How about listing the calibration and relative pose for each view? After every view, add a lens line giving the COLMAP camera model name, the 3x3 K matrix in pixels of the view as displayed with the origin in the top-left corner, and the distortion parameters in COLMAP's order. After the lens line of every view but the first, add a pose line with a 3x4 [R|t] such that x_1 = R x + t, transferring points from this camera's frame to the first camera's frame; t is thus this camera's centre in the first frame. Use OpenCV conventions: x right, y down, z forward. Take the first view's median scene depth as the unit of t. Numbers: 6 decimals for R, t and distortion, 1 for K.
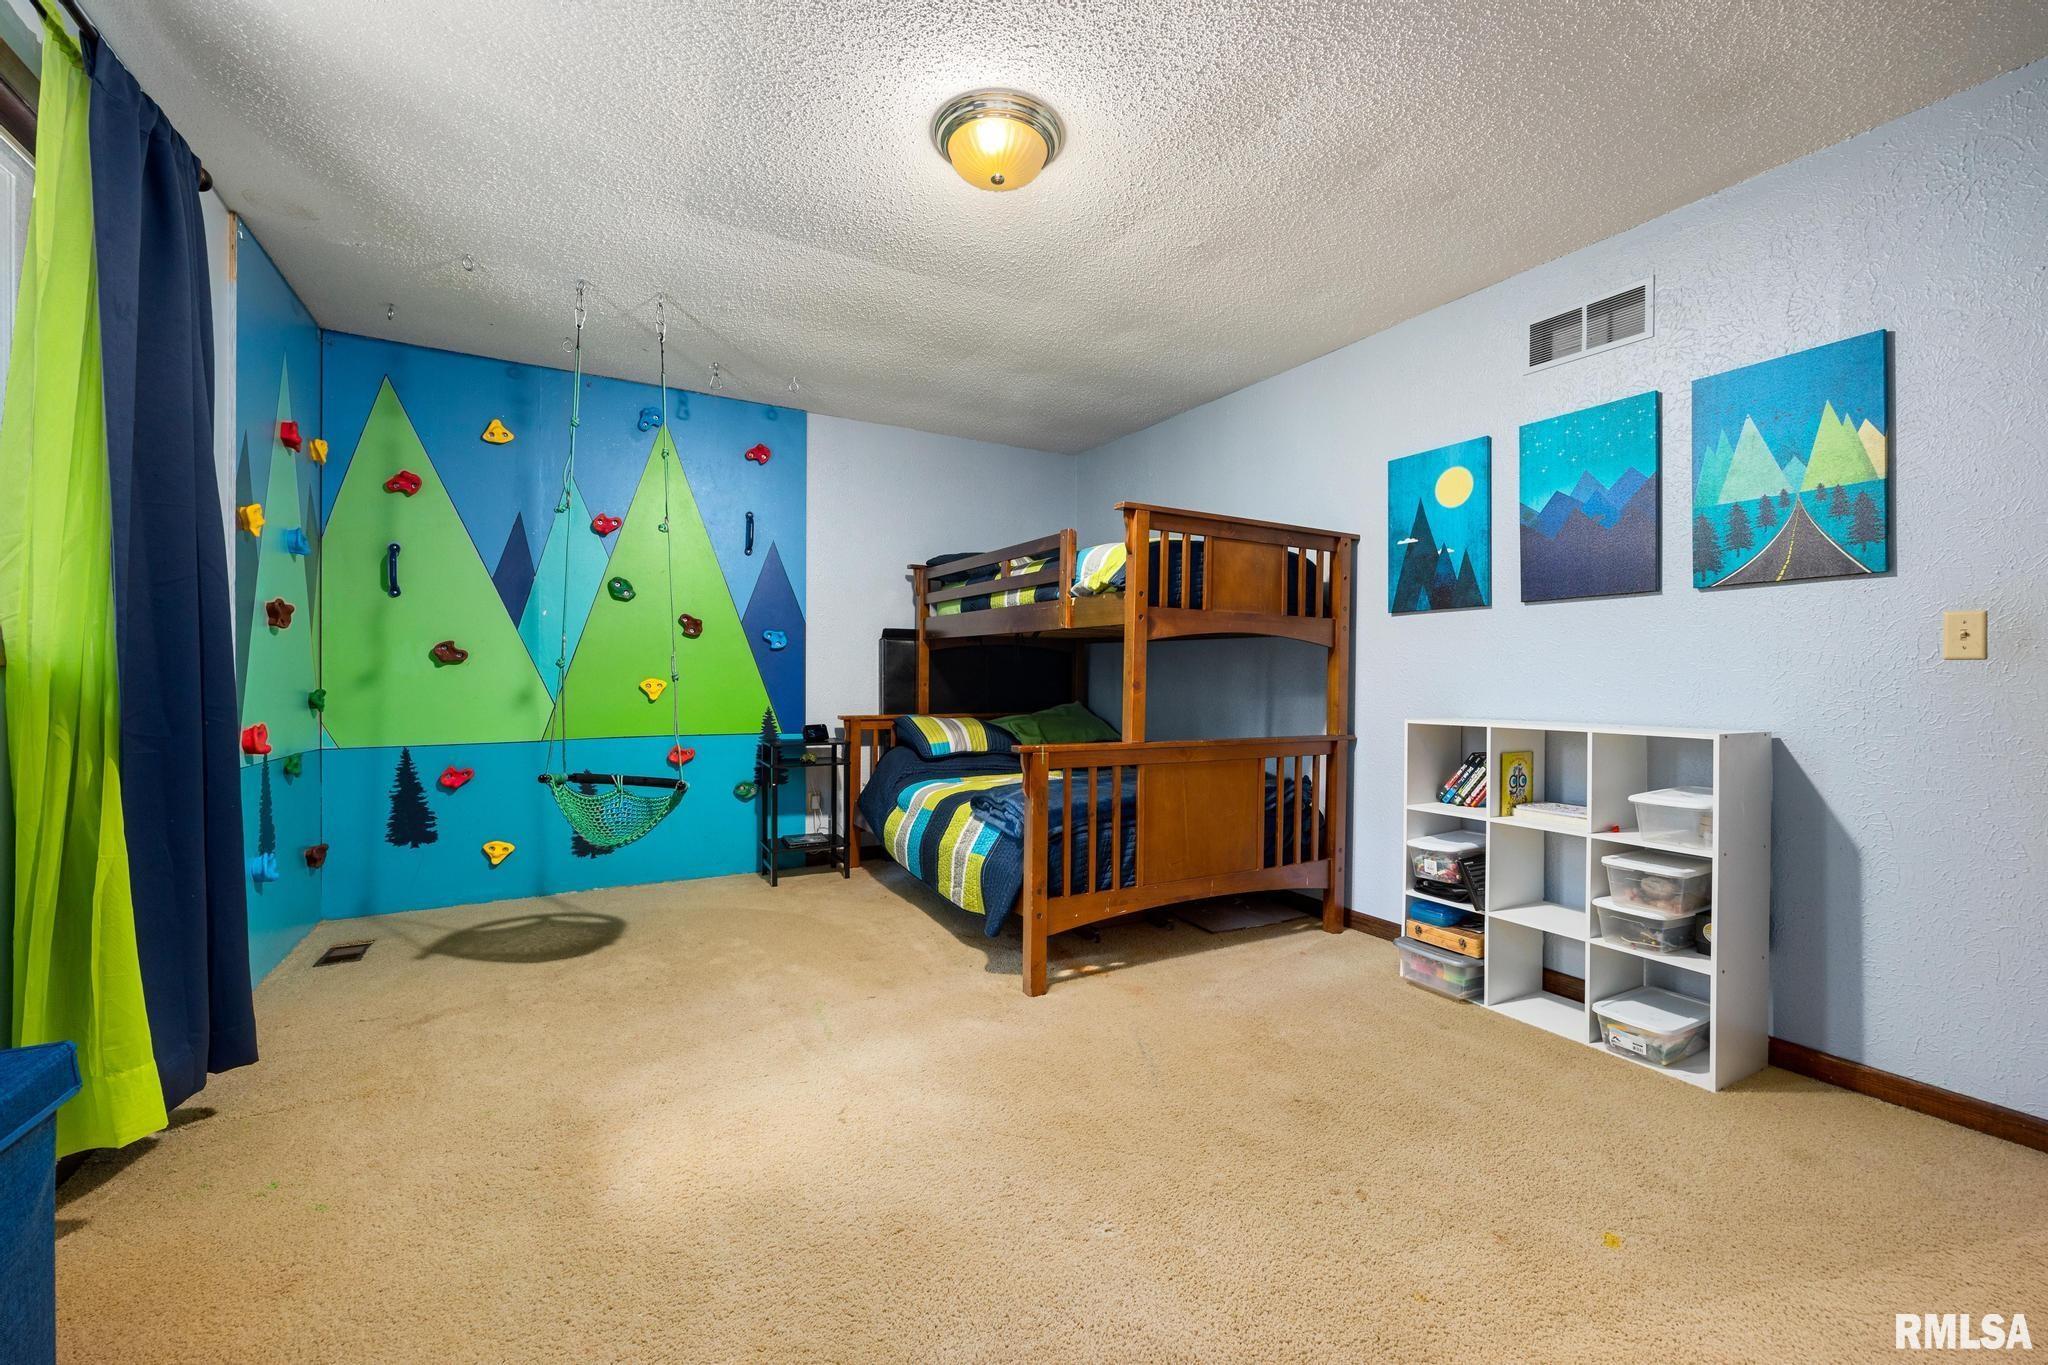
lens RADIAL K [[806.3, 0, 1031.3], [0, 806.3, 672.9], [0, 0, 1]] dist [-0.002400, -0.000701]
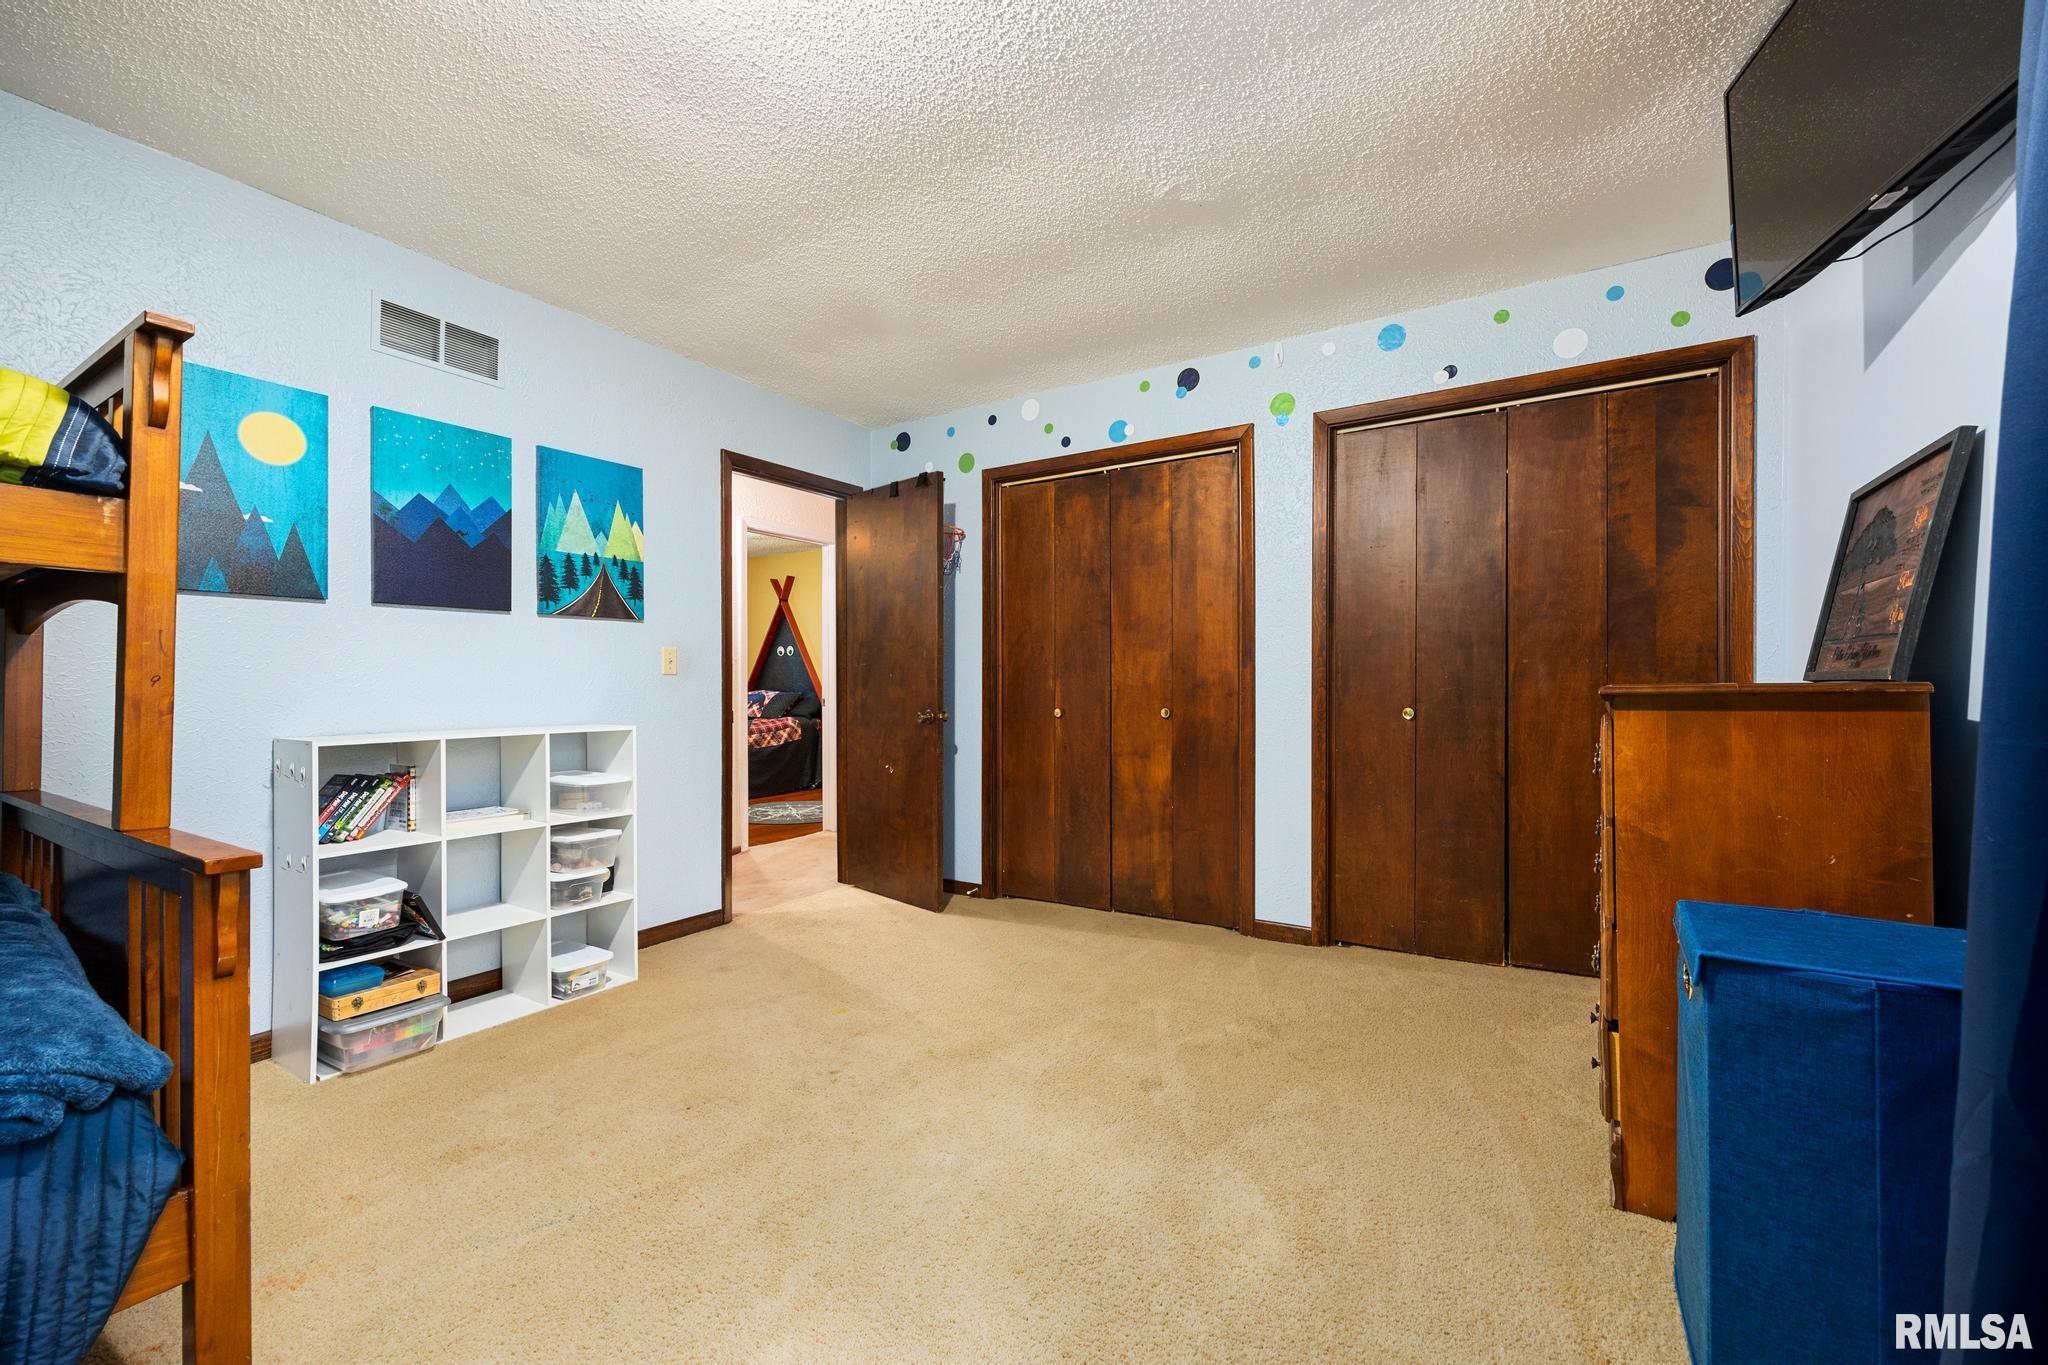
lens RADIAL K [[806.3, 0, 1035.9], [0, 806.3, 688.0], [0, 0, 1]] dist [-0.002400, -0.000701]
pose [[-0.482241, 0.000270, 0.876039, -0.598597], [0.000584, 1.000000, 0.000013, 0.009538], [-0.876038, 0.000518, -0.482241, 0.884525]]
